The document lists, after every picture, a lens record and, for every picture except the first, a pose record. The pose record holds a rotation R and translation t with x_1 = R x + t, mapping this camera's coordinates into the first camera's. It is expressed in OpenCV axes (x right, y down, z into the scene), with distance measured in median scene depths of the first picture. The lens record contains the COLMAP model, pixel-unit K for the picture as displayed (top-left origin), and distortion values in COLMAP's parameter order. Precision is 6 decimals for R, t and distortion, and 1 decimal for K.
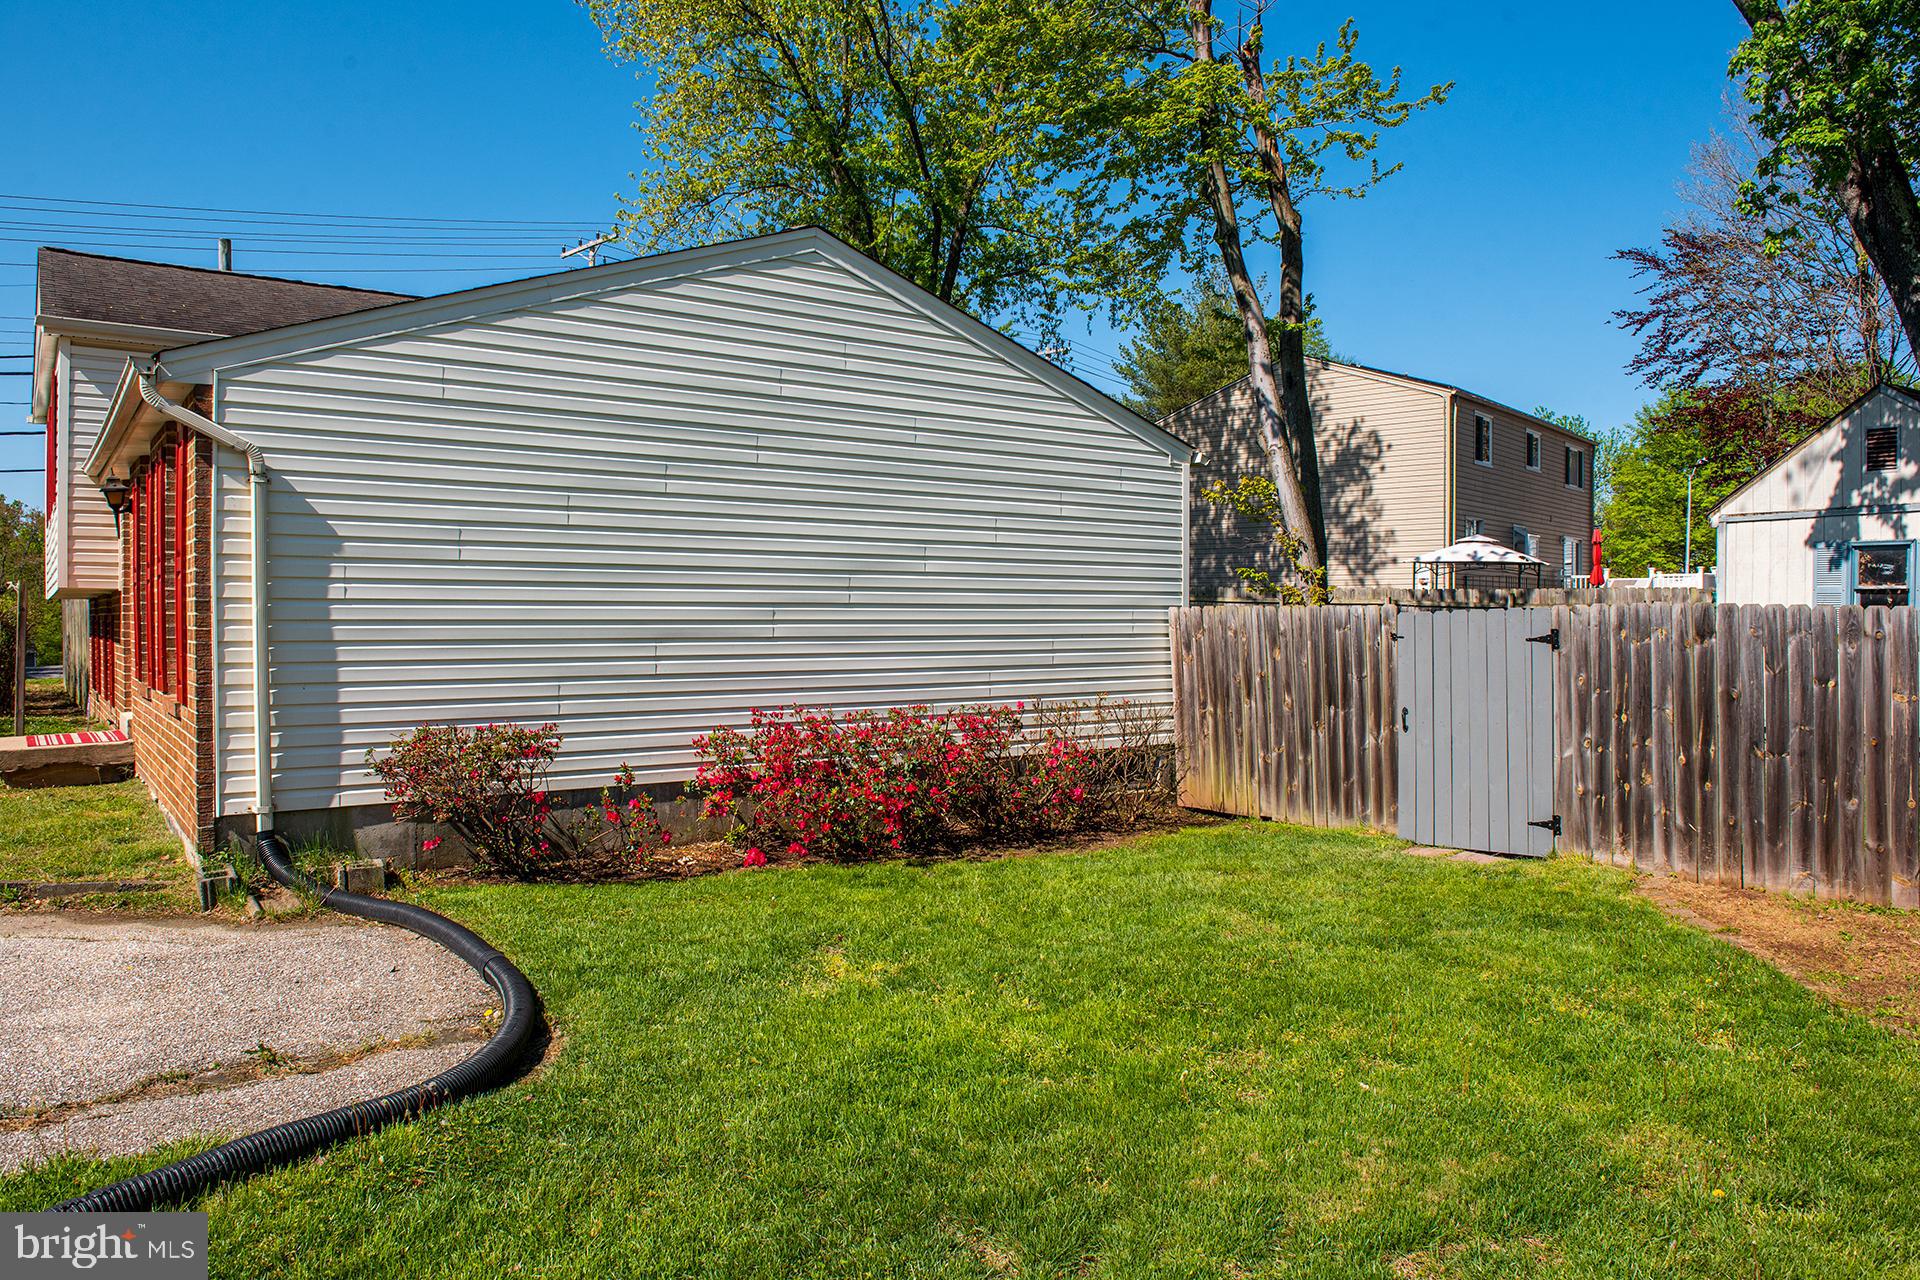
lens RADIAL K [[1325.7, 0, 959.3], [0, 1325.7, 633.8], [0, 0, 1]] dist [-0.058817, -0.001357]
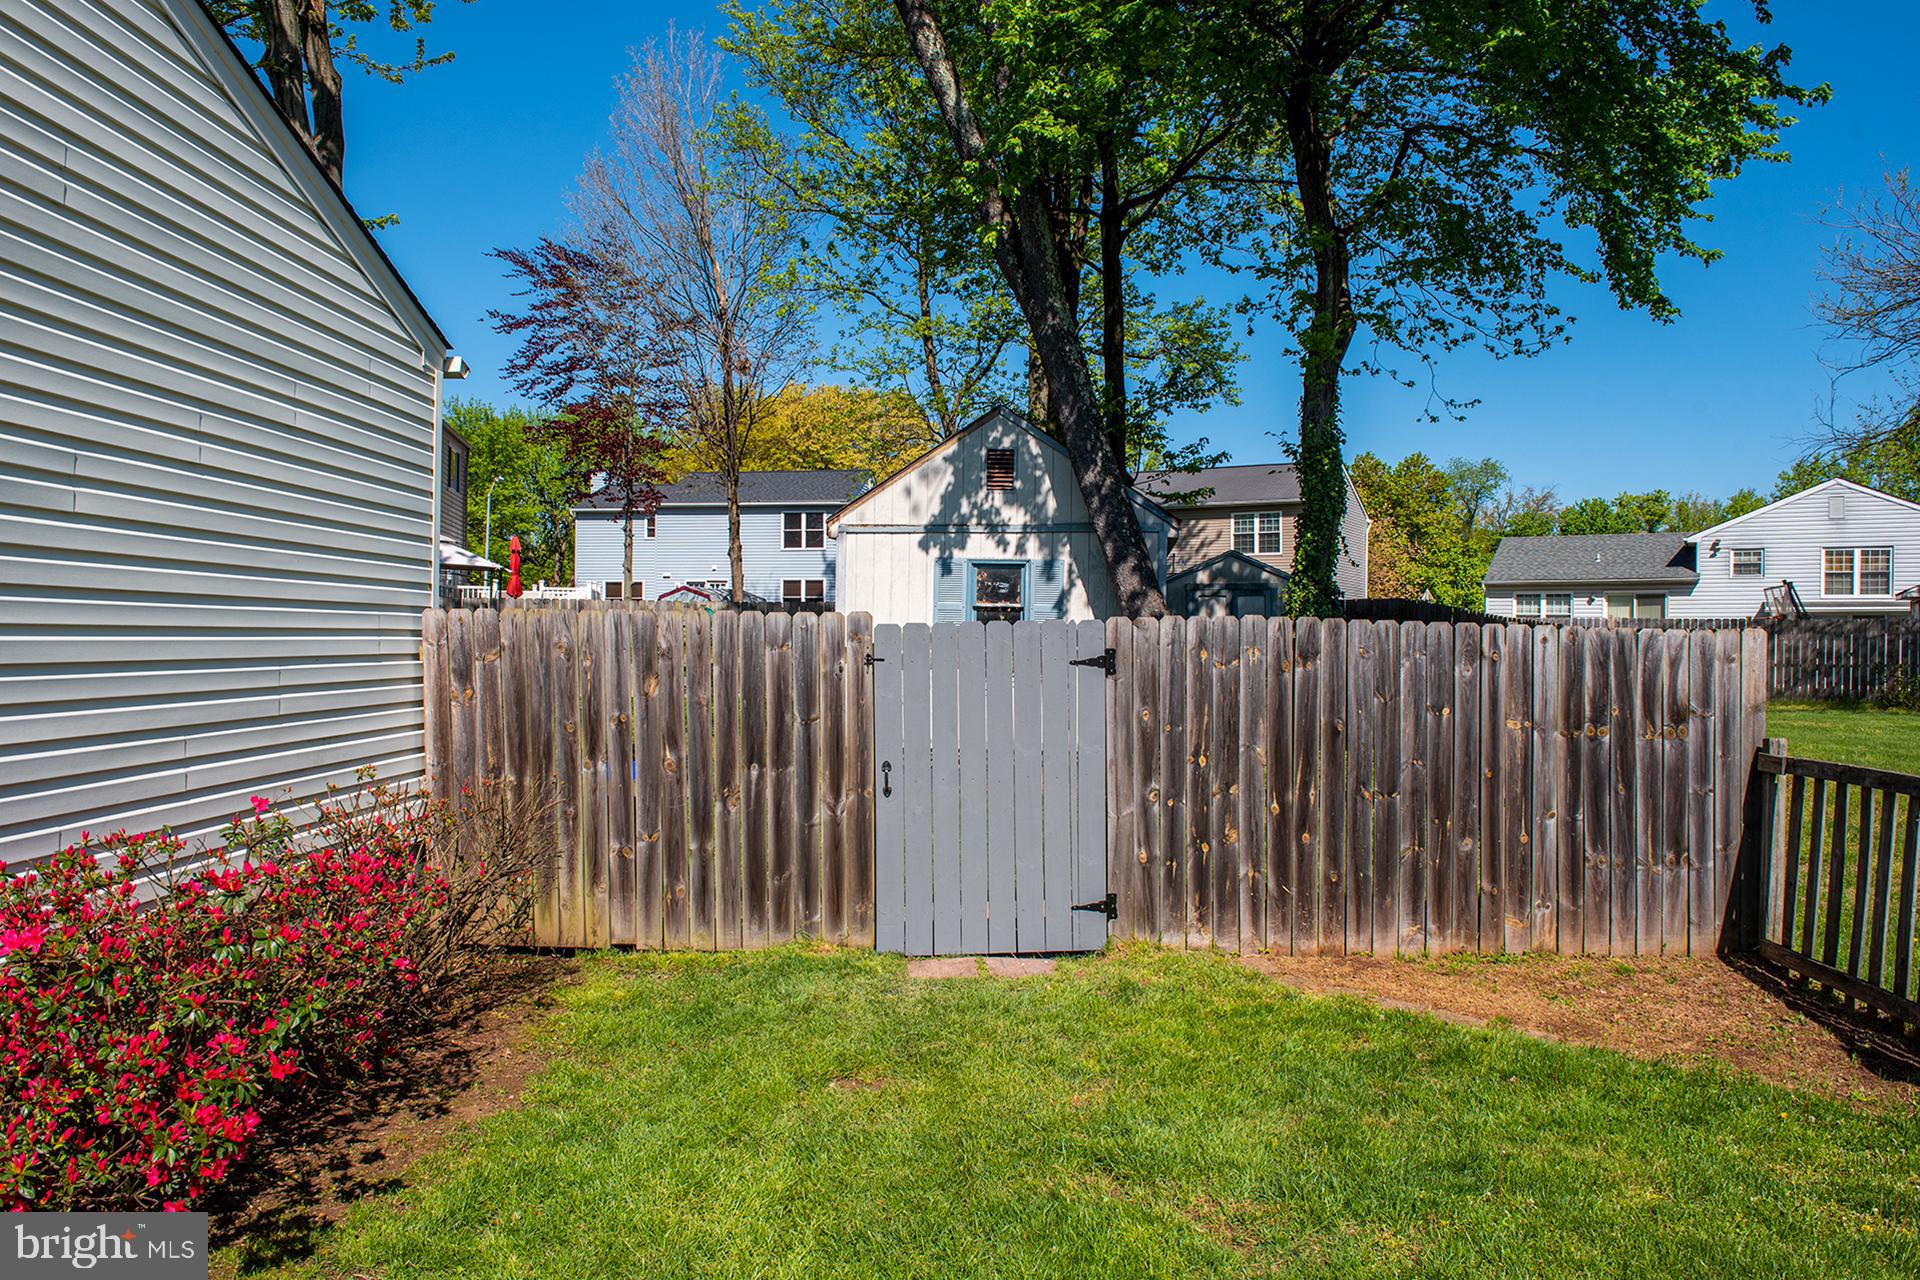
lens RADIAL K [[1325.7, 0, 960.3], [0, 1325.7, 643.3], [0, 0, 1]] dist [-0.058817, -0.001357]
pose [[0.609778, 0.002791, 0.792567, -0.194268], [-0.000834, 0.999996, -0.002879, -0.004099], [-0.792572, 0.001094, 0.609778, 0.562571]]
